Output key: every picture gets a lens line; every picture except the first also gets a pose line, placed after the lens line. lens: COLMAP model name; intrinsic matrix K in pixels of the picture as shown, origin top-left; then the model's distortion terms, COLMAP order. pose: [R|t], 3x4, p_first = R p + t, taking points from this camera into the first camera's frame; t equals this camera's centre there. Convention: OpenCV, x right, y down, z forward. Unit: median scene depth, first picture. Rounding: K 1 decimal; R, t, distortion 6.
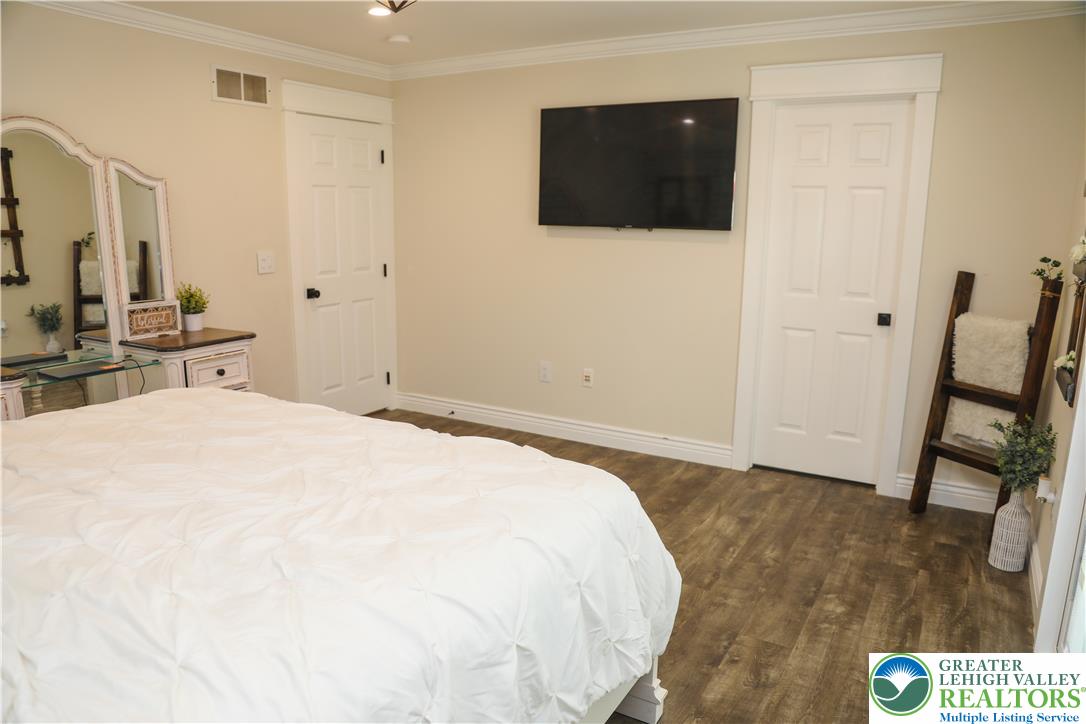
lens RADIAL K [[739.3, 0, 545.2], [0, 739.3, 366.7], [0, 0, 1]] dist [-0.113429, 0.064722]
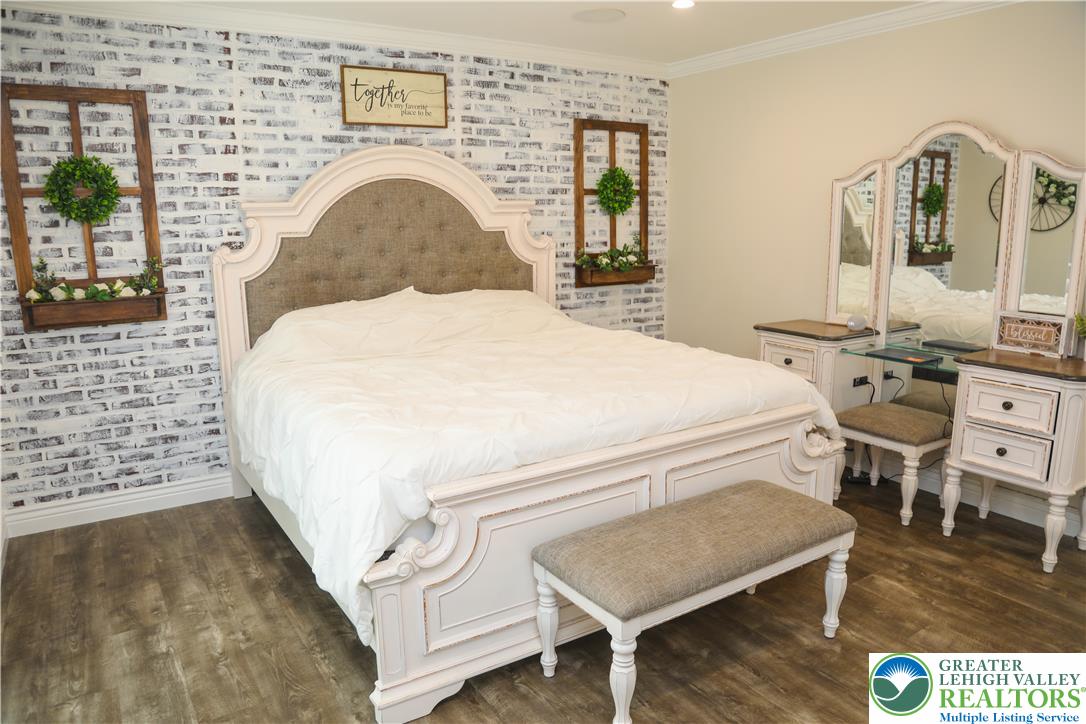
lens RADIAL K [[739.3, 0, 539.9], [0, 739.3, 361.2], [0, 0, 1]] dist [-0.113429, 0.064722]
pose [[-0.448246, 0.168906, -0.877808, 0.541396], [-0.172995, 0.947031, 0.270564, -0.183950], [0.877011, 0.273136, -0.395282, 0.928355]]
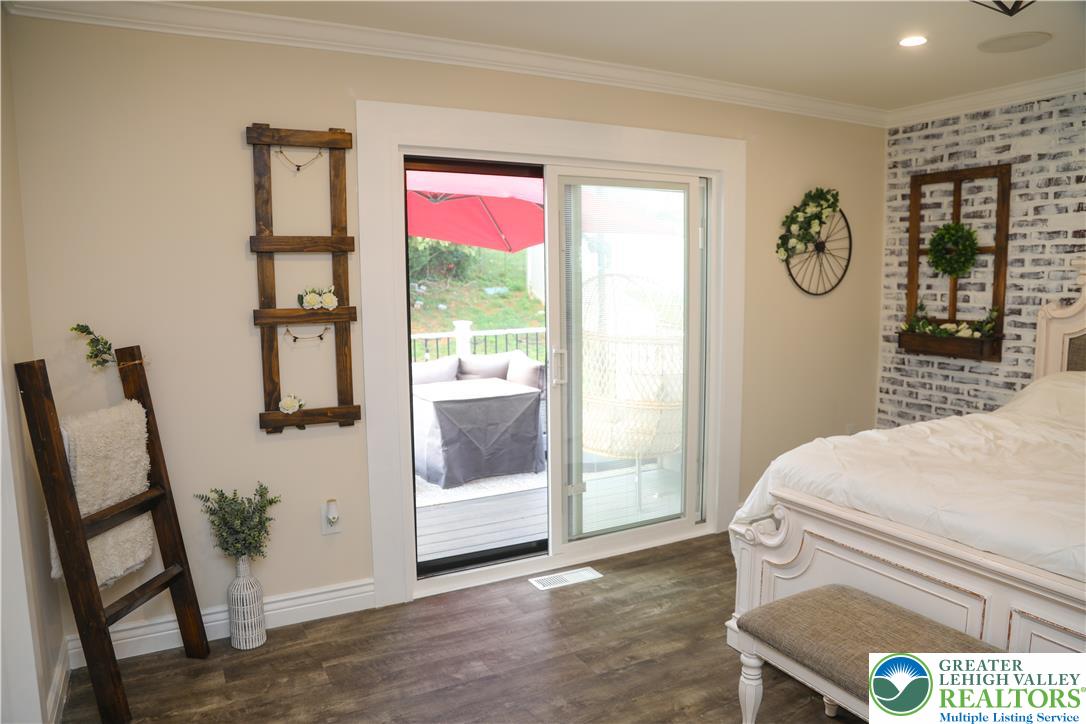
lens RADIAL K [[739.3, 0, 547.8], [0, 739.3, 368.0], [0, 0, 1]] dist [-0.113429, 0.064722]
pose [[-0.858580, -0.068370, 0.508100, -0.129537], [0.100364, 0.949477, 0.297355, -0.281435], [-0.502759, 0.306298, -0.808341, 1.361725]]
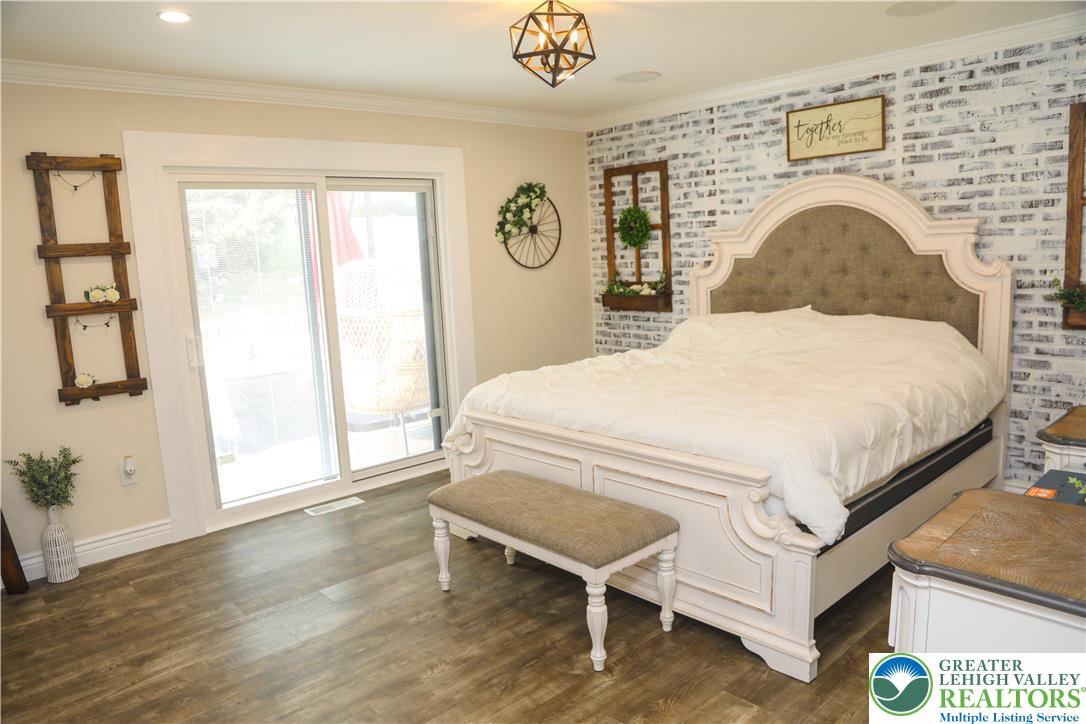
lens RADIAL K [[739.3, 0, 544.0], [0, 739.3, 363.4], [0, 0, 1]] dist [-0.113429, 0.064722]
pose [[-0.955349, -0.009123, 0.295339, -0.386958], [0.095809, 0.935956, 0.338831, -0.327310], [-0.279515, 0.351998, -0.893291, 1.569526]]
